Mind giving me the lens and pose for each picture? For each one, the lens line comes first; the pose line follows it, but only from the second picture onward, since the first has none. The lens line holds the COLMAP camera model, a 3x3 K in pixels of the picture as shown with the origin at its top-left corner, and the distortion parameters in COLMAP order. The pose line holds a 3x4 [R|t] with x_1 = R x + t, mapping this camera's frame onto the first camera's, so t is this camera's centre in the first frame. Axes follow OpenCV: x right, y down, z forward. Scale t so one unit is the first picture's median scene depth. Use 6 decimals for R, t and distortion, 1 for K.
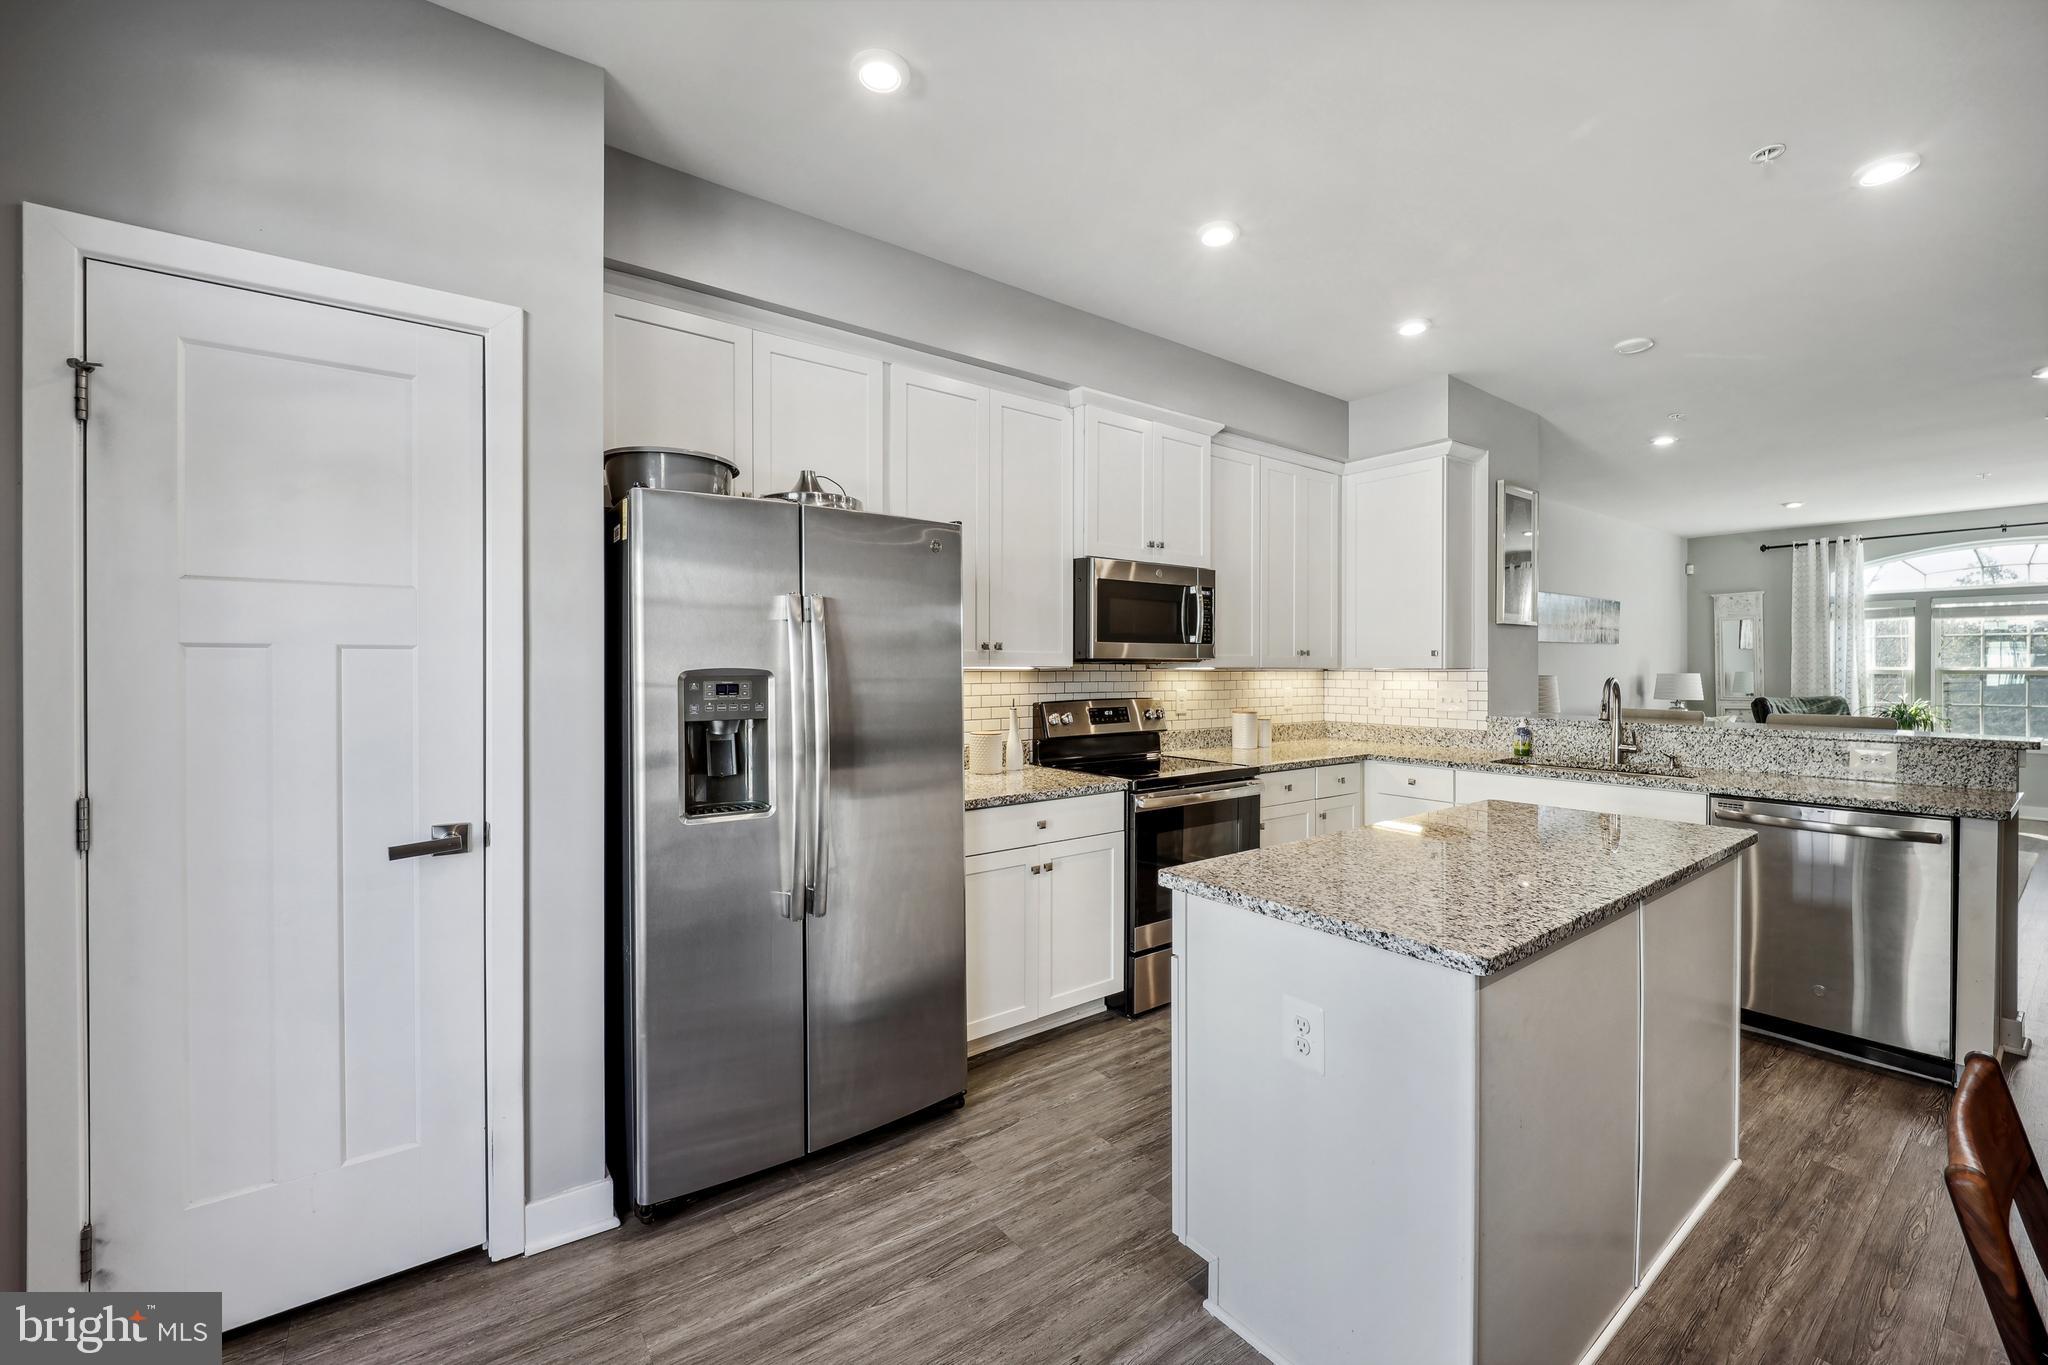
lens RADIAL K [[833.0, 0, 1029.7], [0, 833.0, 672.1], [0, 0, 1]] dist [-0.001454, -0.000262]
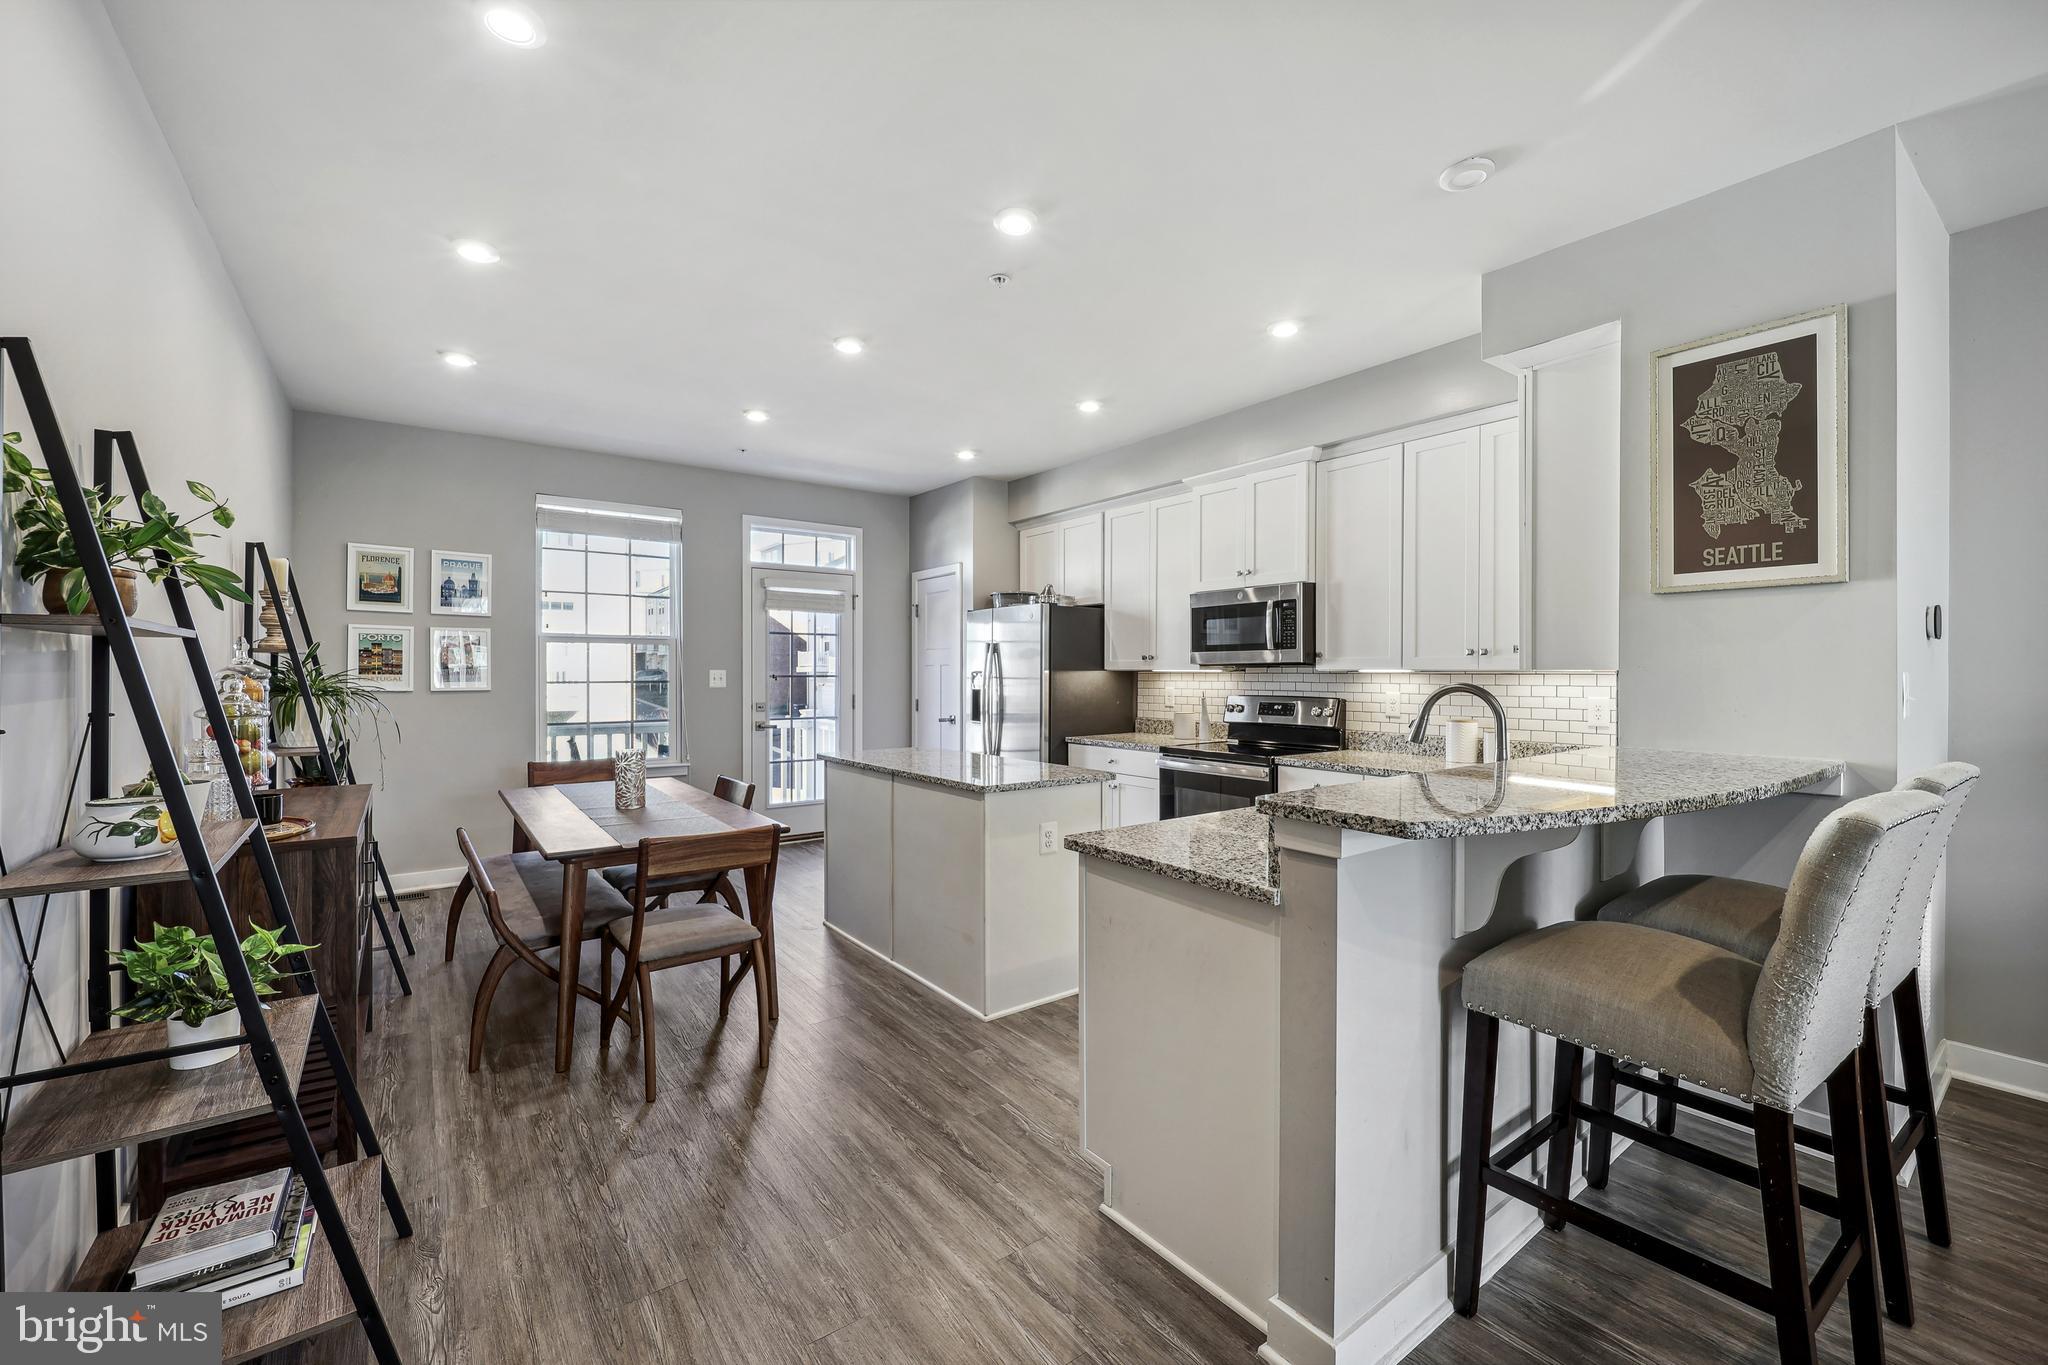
lens RADIAL K [[833.0, 0, 1029.7], [0, 833.0, 672.1], [0, 0, 1]] dist [-0.001454, -0.000262]
pose [[-0.004878, -0.002181, -0.999986, 1.351680], [-0.005265, 0.999984, -0.002155, 0.001388], [0.999974, 0.005254, -0.004890, 0.643768]]
